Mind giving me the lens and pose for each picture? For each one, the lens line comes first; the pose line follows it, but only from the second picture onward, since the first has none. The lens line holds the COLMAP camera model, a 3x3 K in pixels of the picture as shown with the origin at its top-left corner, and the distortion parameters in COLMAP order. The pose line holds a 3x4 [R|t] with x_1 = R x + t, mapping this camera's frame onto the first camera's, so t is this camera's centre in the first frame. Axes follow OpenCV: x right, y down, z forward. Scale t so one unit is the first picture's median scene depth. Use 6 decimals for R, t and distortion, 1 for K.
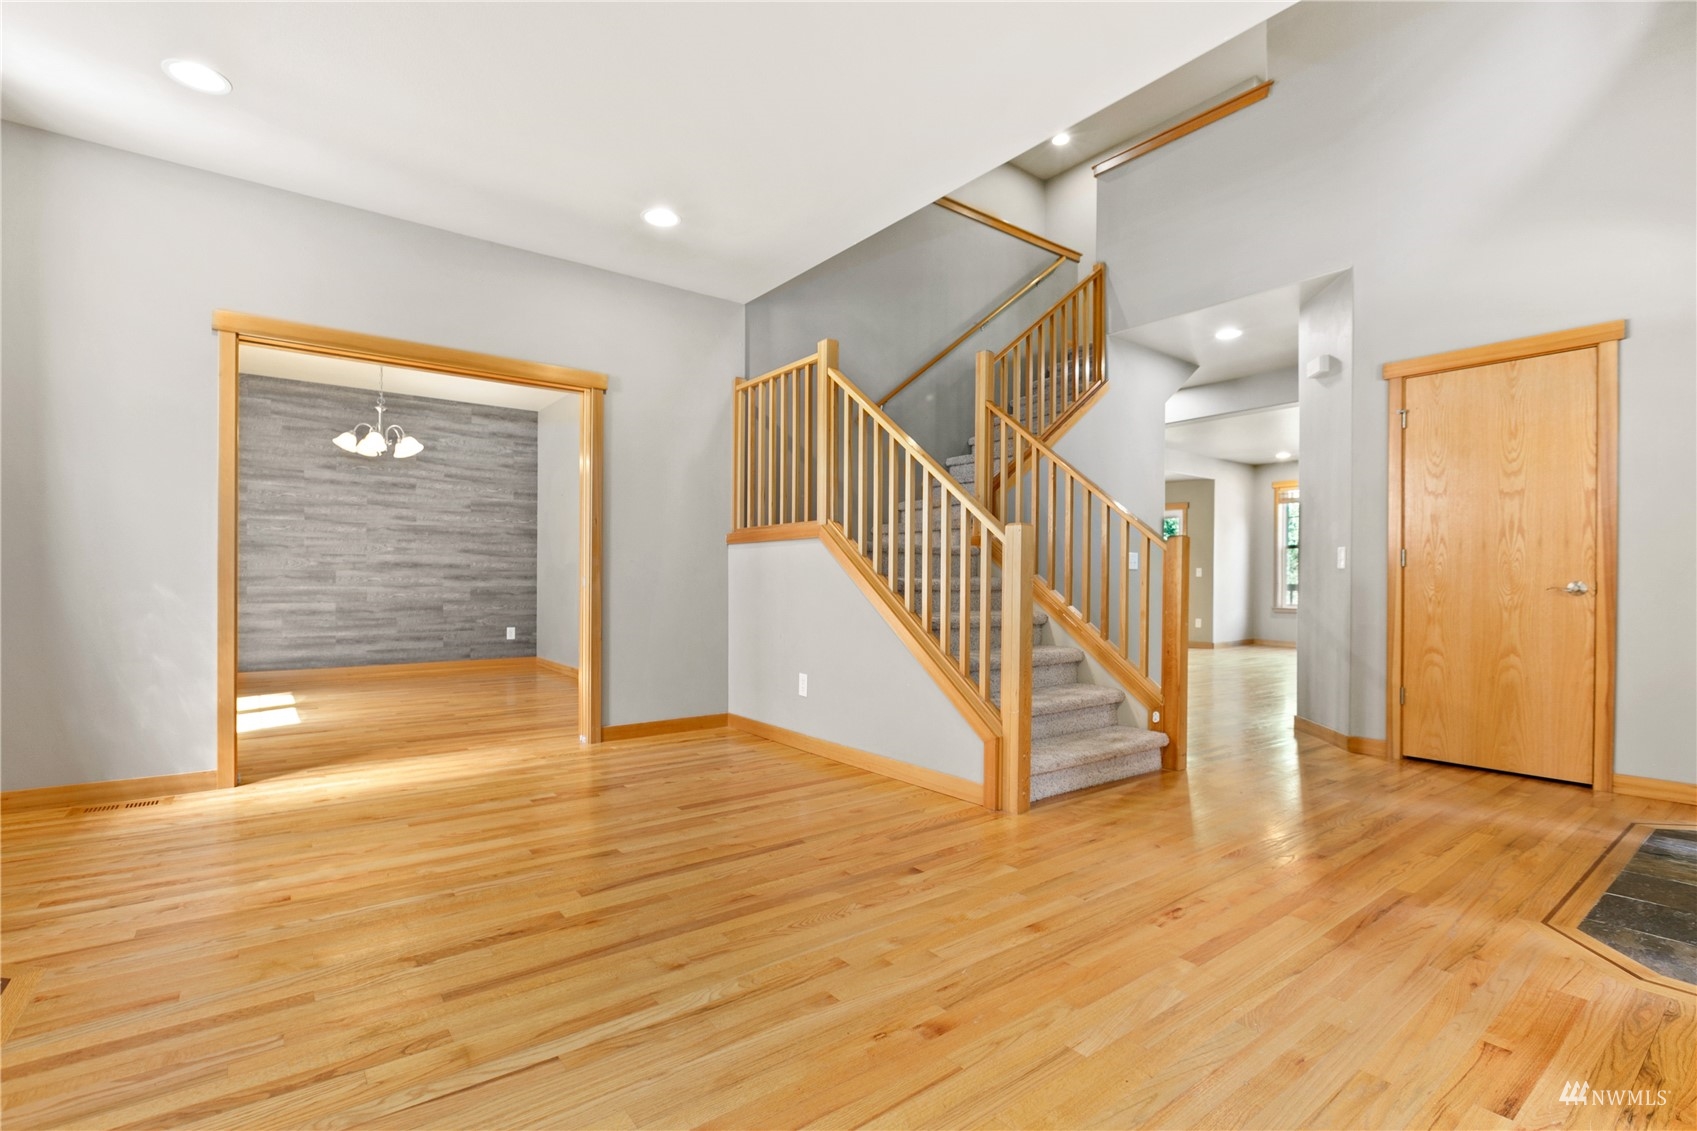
lens RADIAL K [[782.3, 0, 851.2], [0, 782.3, 572.4], [0, 0, 1]] dist [-0.003867, -0.001506]
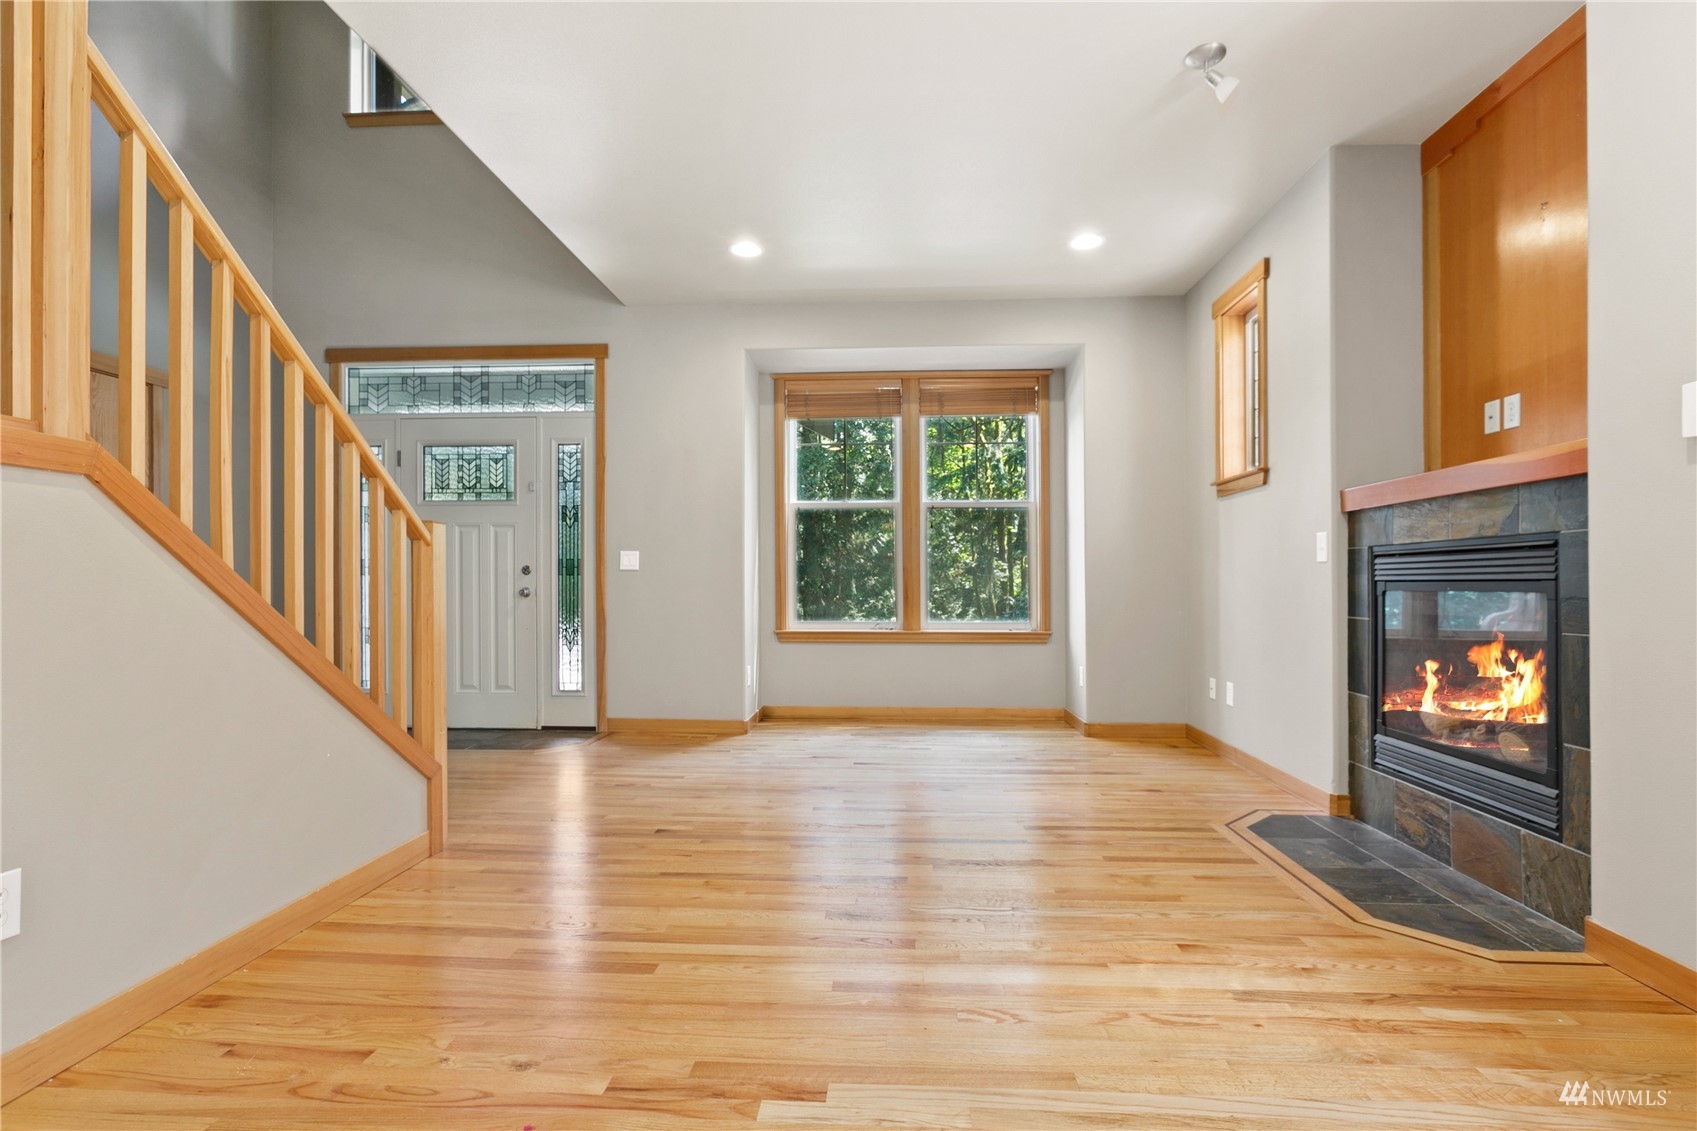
lens RADIAL K [[798.7, 0, 852.9], [0, 798.7, 583.8], [0, 0, 1]] dist [-0.012872, -0.000302]
pose [[-0.758328, -0.003140, 0.651865, -0.744913], [-0.009945, 0.999928, -0.006752, 0.012465], [-0.651797, -0.011603, -0.758305, 1.400491]]
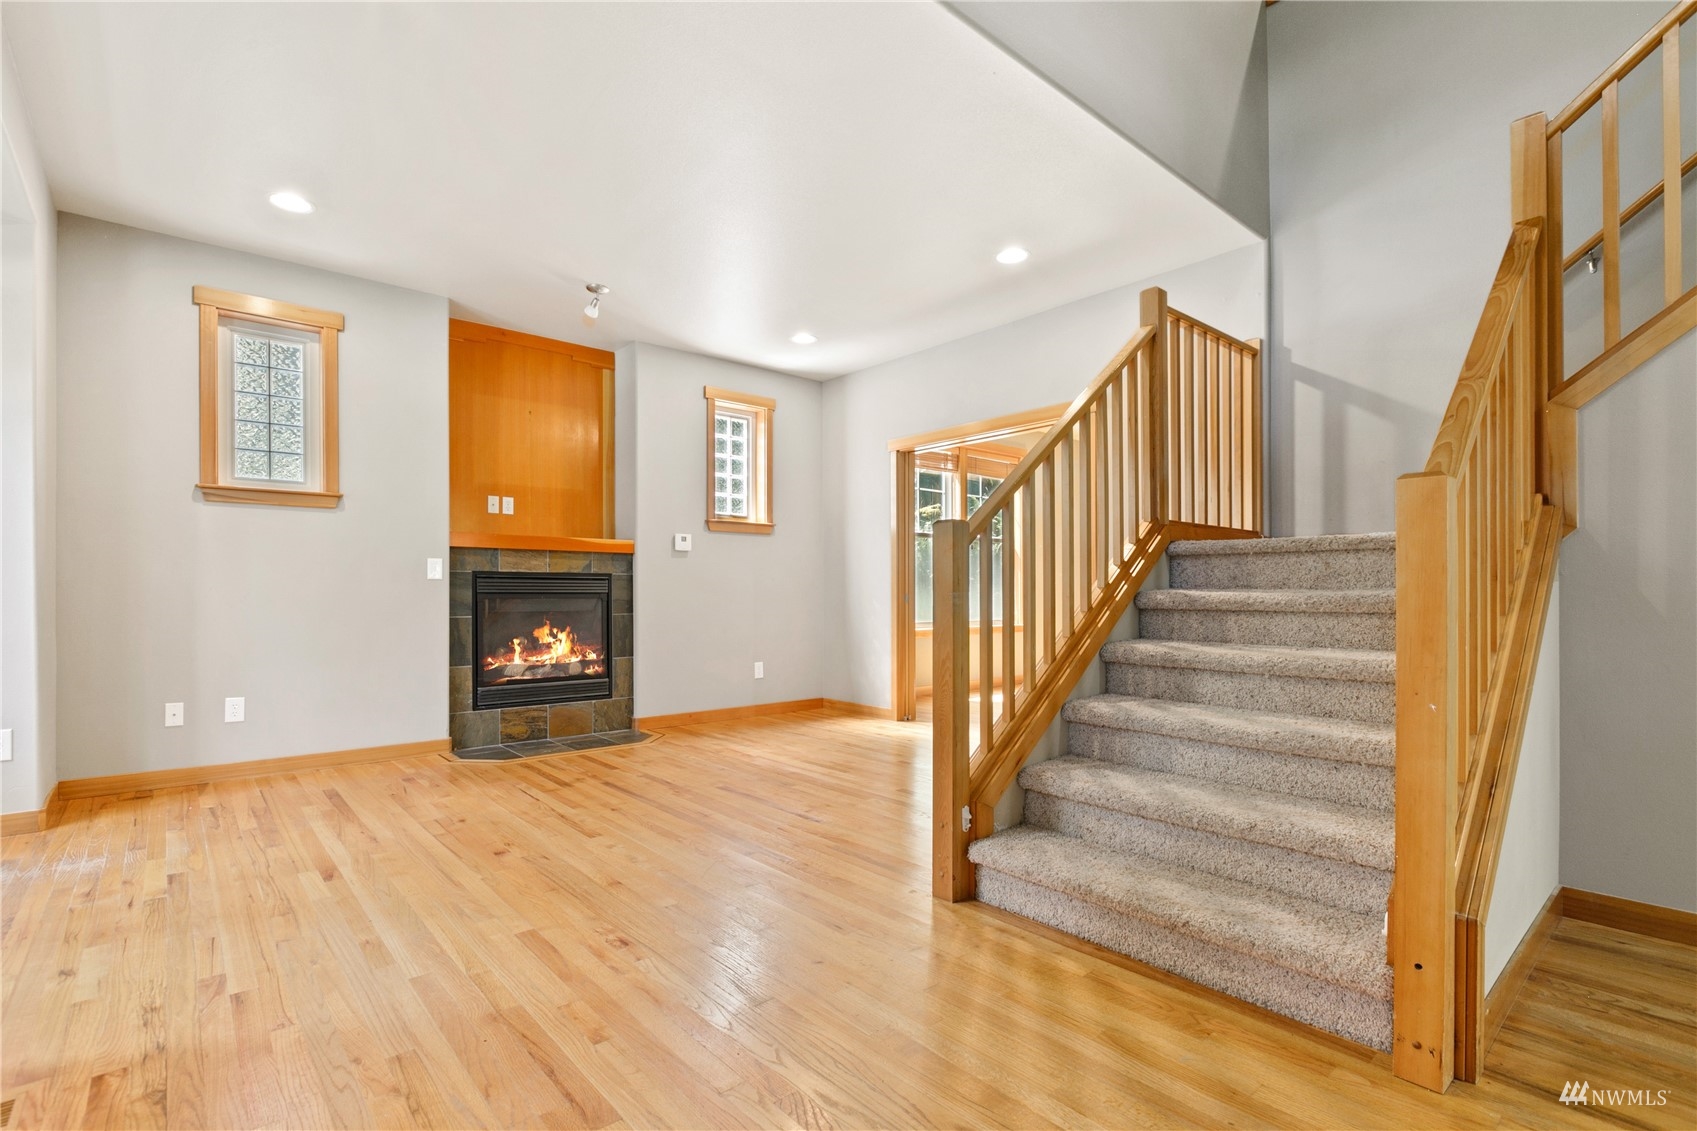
lens RADIAL K [[782.3, 0, 839.4], [0, 782.3, 591.1], [0, 0, 1]] dist [-0.003867, -0.001506]
pose [[0.052655, -0.012142, -0.998539, 0.992290], [0.010751, 0.999875, -0.011591, 0.014021], [0.998555, -0.010125, 0.052779, 0.872554]]
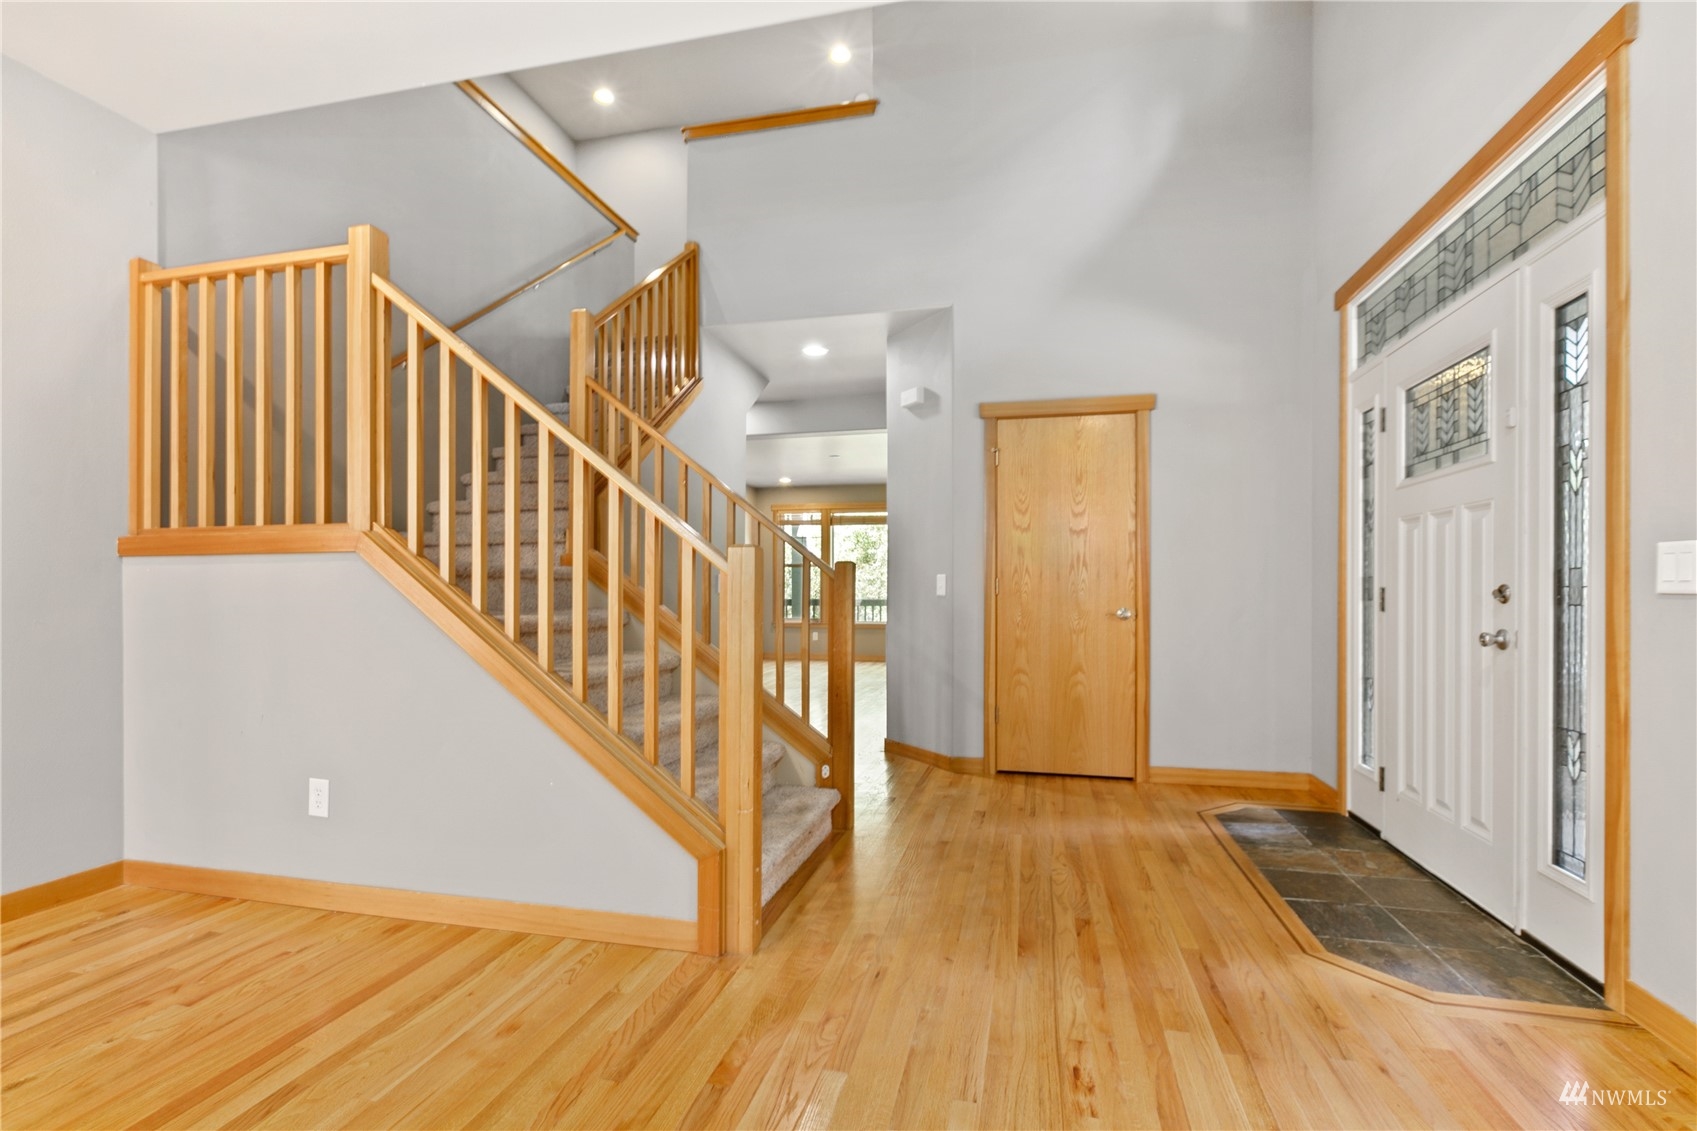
lens RADIAL K [[771.9, 0, 850.8], [0, 771.9, 589.6], [0, 0, 1]] dist [0.001344, -0.000638]
pose [[0.779024, -0.001710, 0.626992, -0.157204], [-0.002783, 0.999977, 0.006186, -0.027288], [-0.626988, -0.006564, 0.779001, 0.401123]]
